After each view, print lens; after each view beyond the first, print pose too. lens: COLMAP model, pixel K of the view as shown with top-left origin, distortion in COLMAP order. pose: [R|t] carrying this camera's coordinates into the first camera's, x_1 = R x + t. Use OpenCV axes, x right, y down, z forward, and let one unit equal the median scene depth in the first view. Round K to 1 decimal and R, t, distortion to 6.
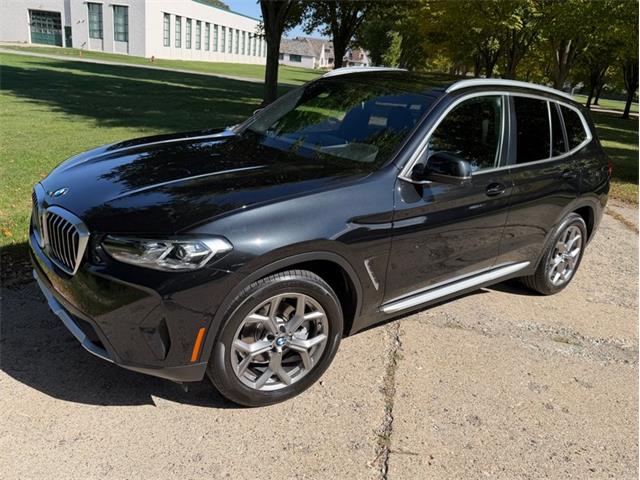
lens RADIAL K [[546.3, 0, 329.9], [0, 546.3, 244.7], [0, 0, 1]] dist [0.011875, -0.011593]
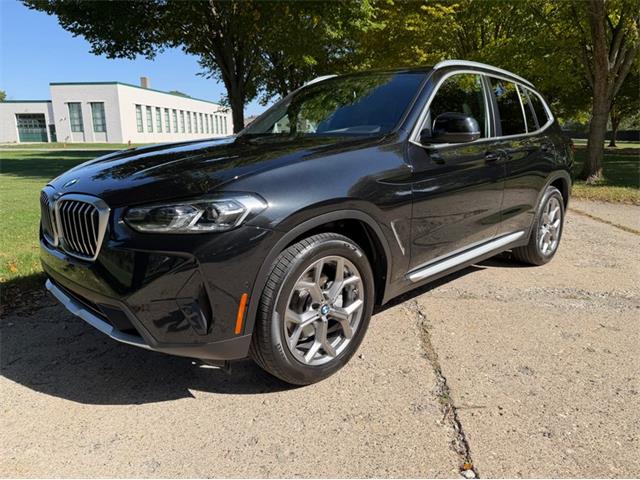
lens RADIAL K [[472.2, 0, 321.2], [0, 472.2, 240.7], [0, 0, 1]] dist [0.010720, -0.012336]
pose [[0.990940, -0.118901, 0.062452, -0.093363], [0.124725, 0.987182, -0.099572, 0.103462], [-0.049812, 0.106460, 0.993069, 0.126734]]
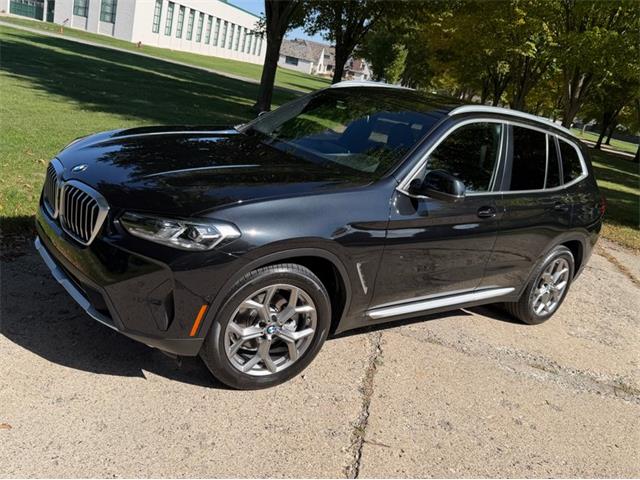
lens RADIAL K [[598.9, 0, 318.0], [0, 598.9, 243.5], [0, 0, 1]] dist [0.063705, -0.096028]
pose [[0.994337, 0.105187, 0.015158, -0.026405], [-0.104521, 0.993739, -0.039483, 0.035311], [-0.019216, 0.037675, 0.999105, -0.128739]]
